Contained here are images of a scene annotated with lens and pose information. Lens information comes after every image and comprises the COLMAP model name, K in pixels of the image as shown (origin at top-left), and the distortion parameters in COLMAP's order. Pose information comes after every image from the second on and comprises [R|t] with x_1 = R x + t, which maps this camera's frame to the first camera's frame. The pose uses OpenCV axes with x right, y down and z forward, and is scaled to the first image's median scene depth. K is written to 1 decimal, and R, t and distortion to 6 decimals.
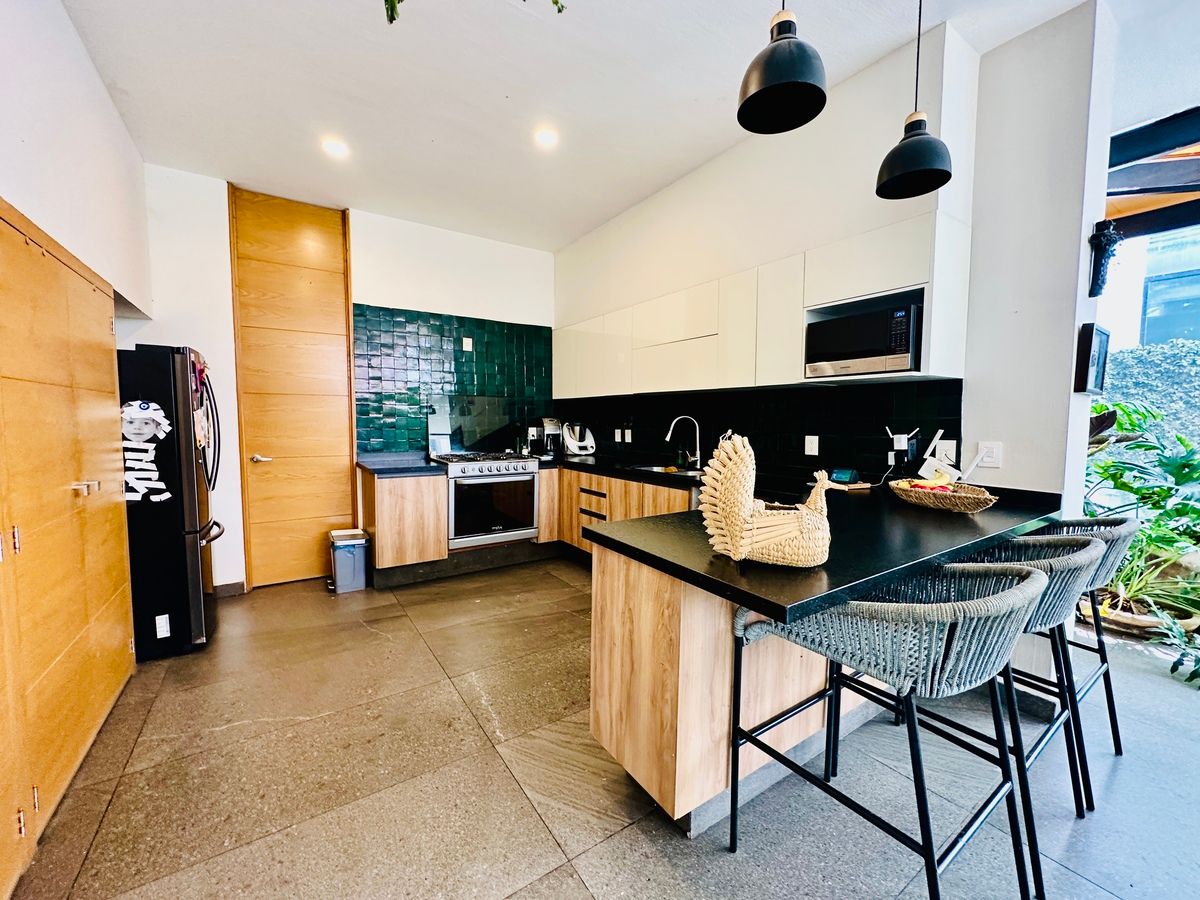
lens RADIAL K [[480.9, 0, 600.1], [0, 480.9, 451.7], [0, 0, 1]] dist [-0.001552, 0.000754]
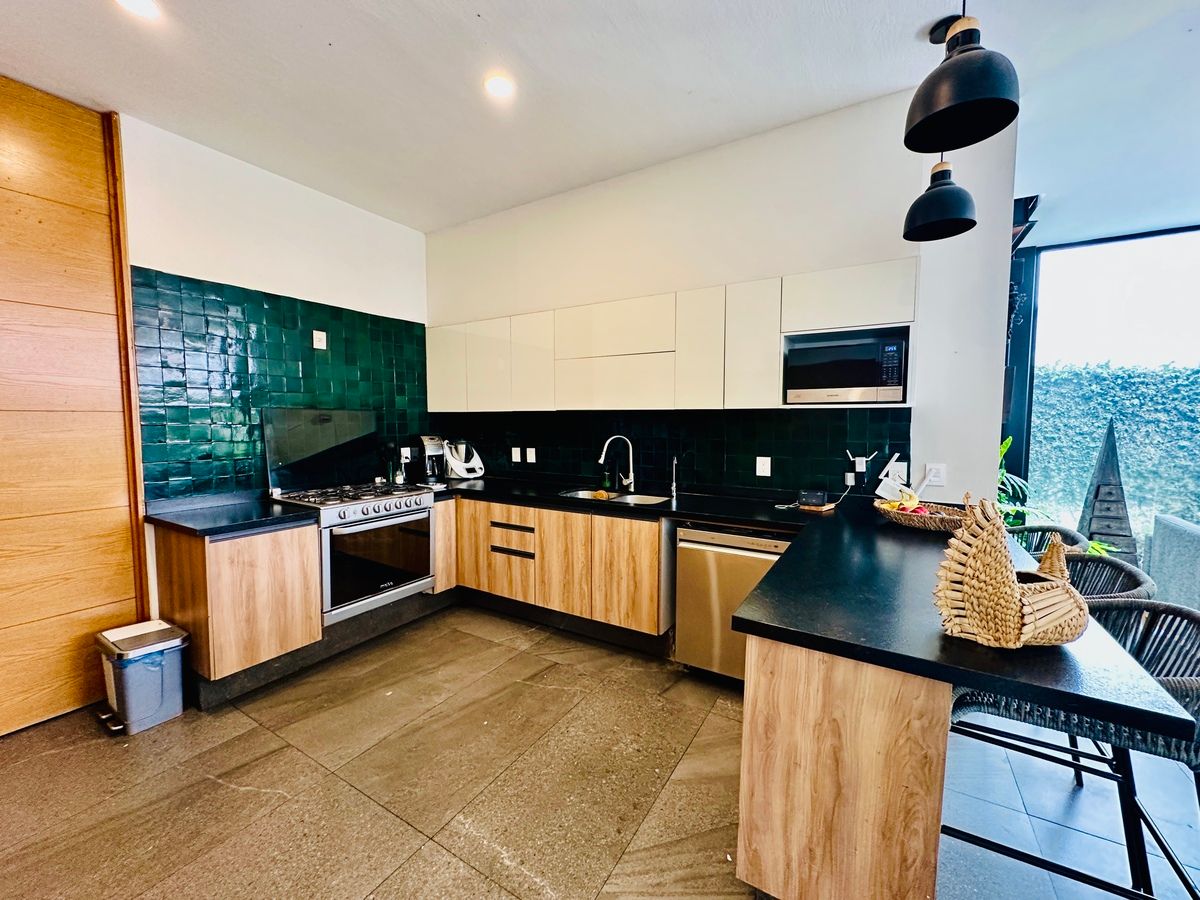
lens RADIAL K [[480.9, 0, 601.3], [0, 480.9, 451.4], [0, 0, 1]] dist [-0.001552, 0.000754]
pose [[0.906469, -0.033490, 0.420942, -0.236193], [0.033401, 0.999413, 0.007587, -0.051064], [-0.420949, 0.007183, 0.907056, 0.175680]]
